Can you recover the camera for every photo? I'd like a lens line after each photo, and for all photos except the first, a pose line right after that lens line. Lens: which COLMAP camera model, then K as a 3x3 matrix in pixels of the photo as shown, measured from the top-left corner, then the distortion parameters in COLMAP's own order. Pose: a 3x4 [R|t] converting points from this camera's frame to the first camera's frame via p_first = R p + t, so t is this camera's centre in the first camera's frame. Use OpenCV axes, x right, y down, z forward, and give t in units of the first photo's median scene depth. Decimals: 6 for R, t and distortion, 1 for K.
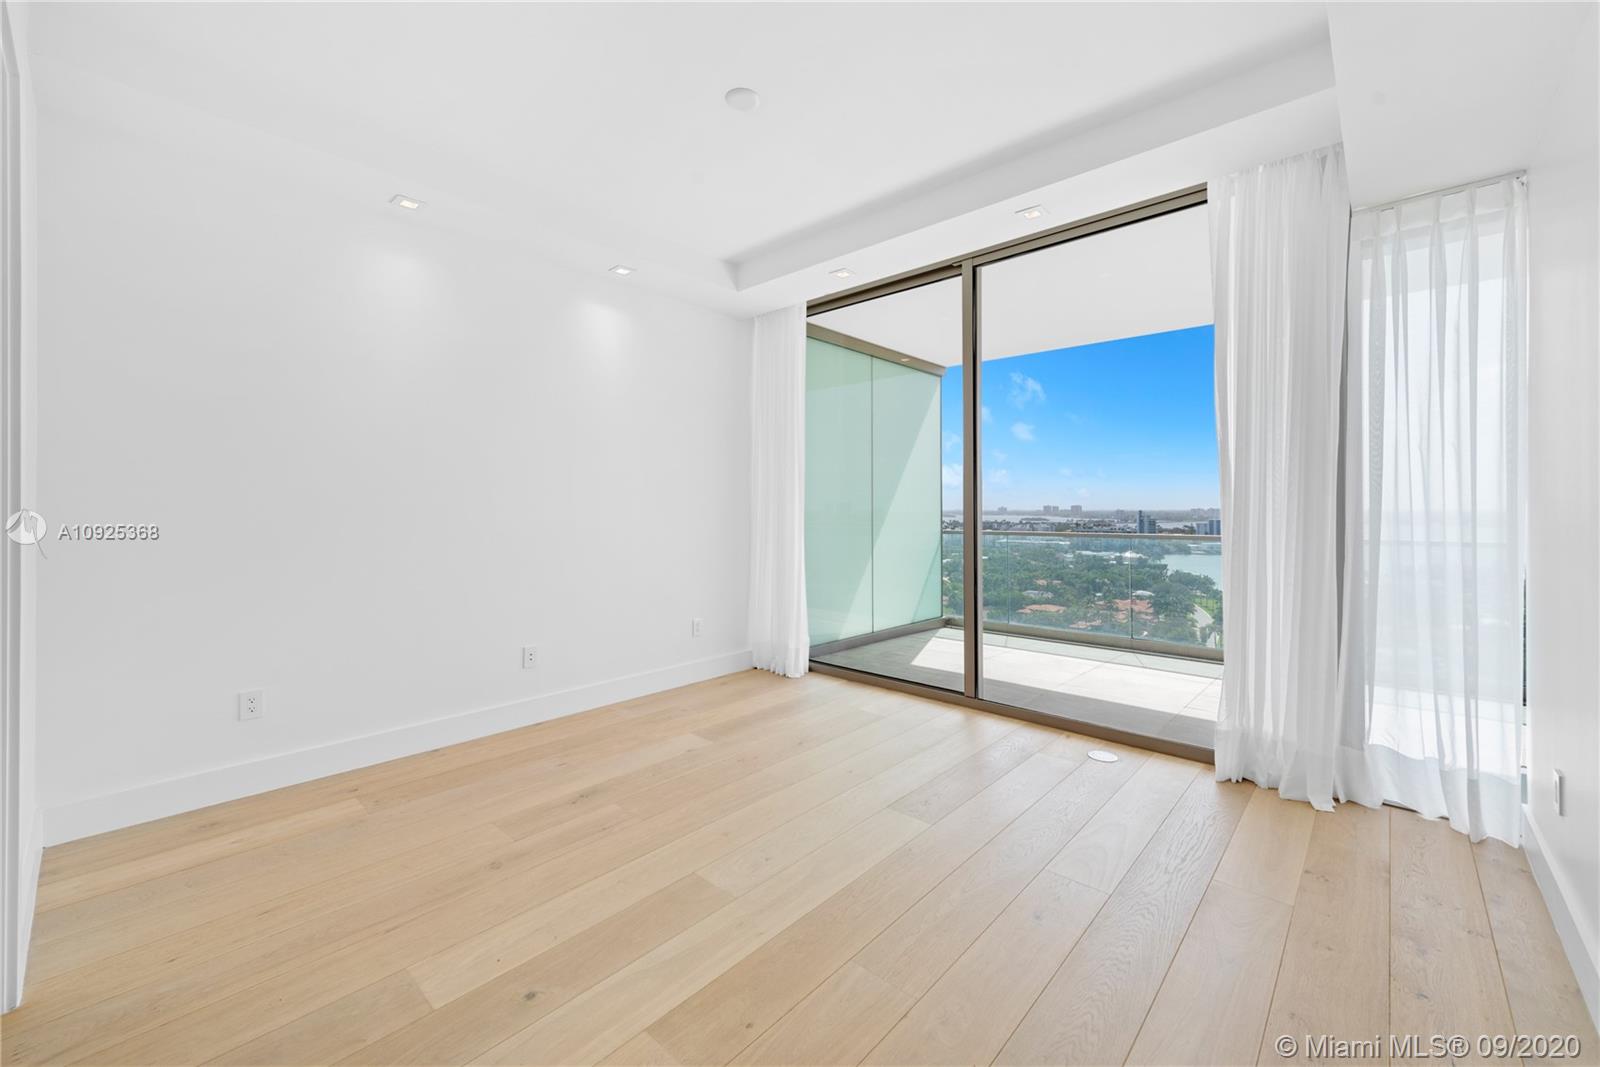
lens RADIAL K [[632.5, 0, 825.3], [0, 632.5, 521.4], [0, 0, 1]] dist [0.014724, -0.002472]
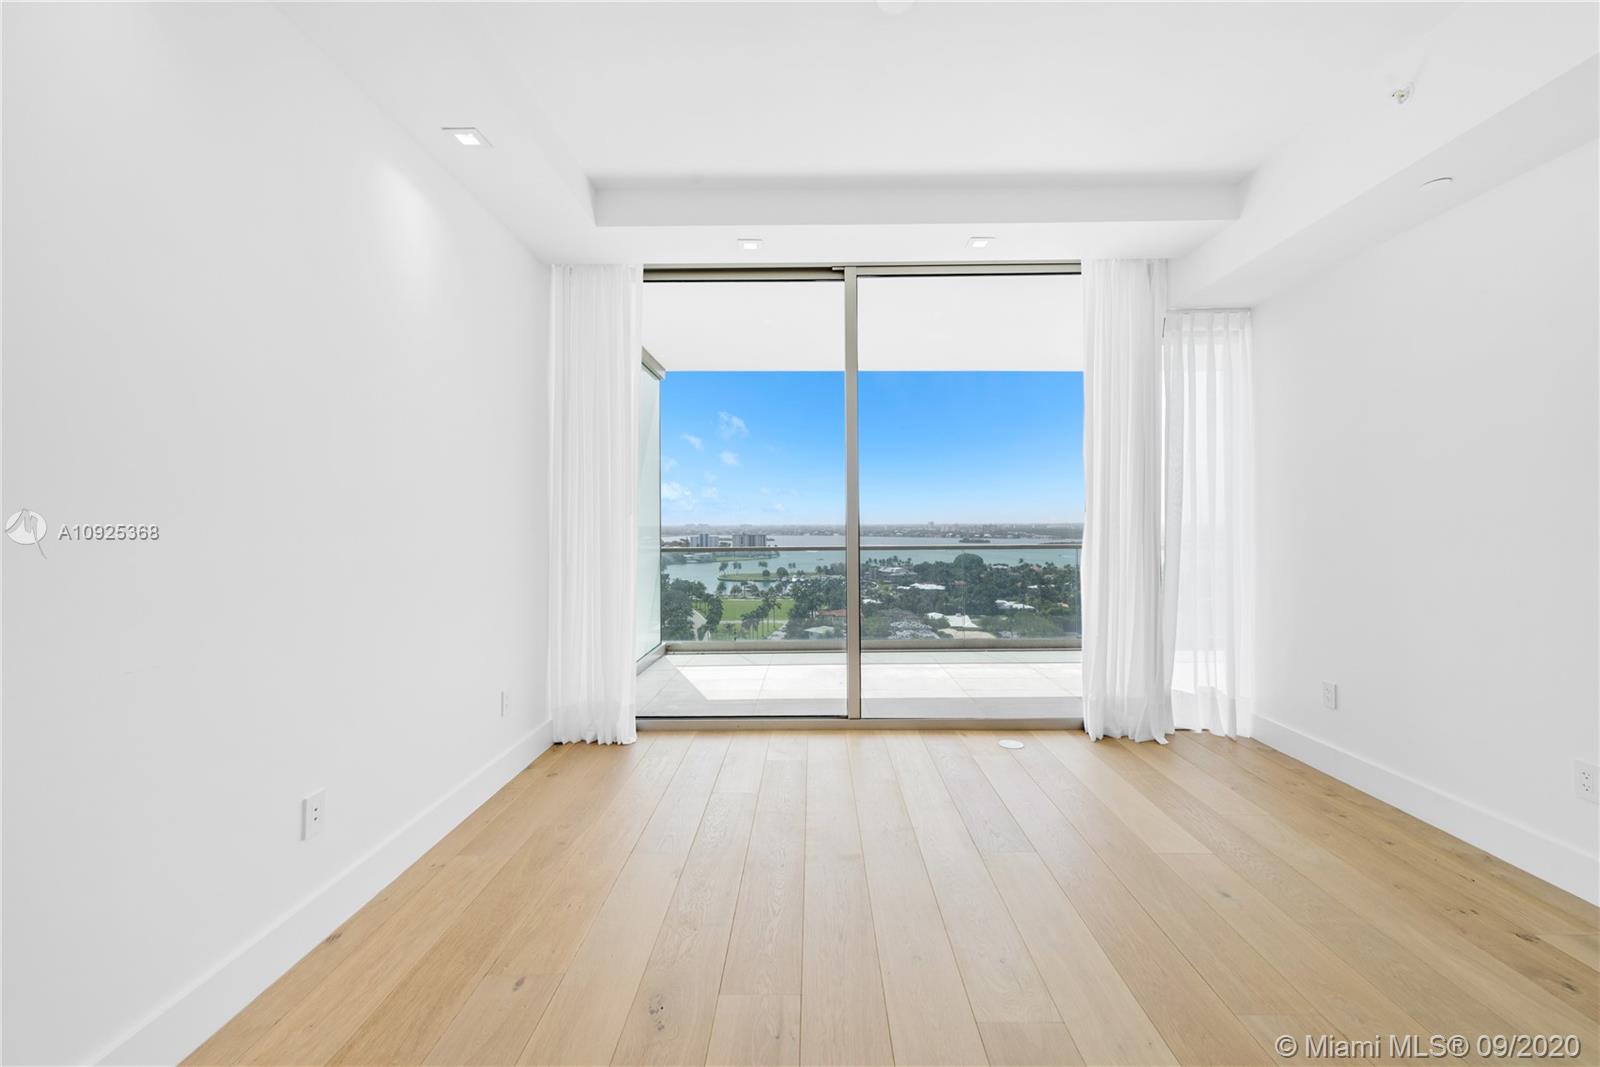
lens RADIAL K [[632.5, 0, 812.5], [0, 632.5, 530.5], [0, 0, 1]] dist [0.014724, -0.002472]
pose [[0.758005, -0.011227, 0.652152, -0.563872], [0.019203, 0.999803, -0.005108, -0.008172], [-0.651966, 0.016396, 0.758071, 0.385396]]
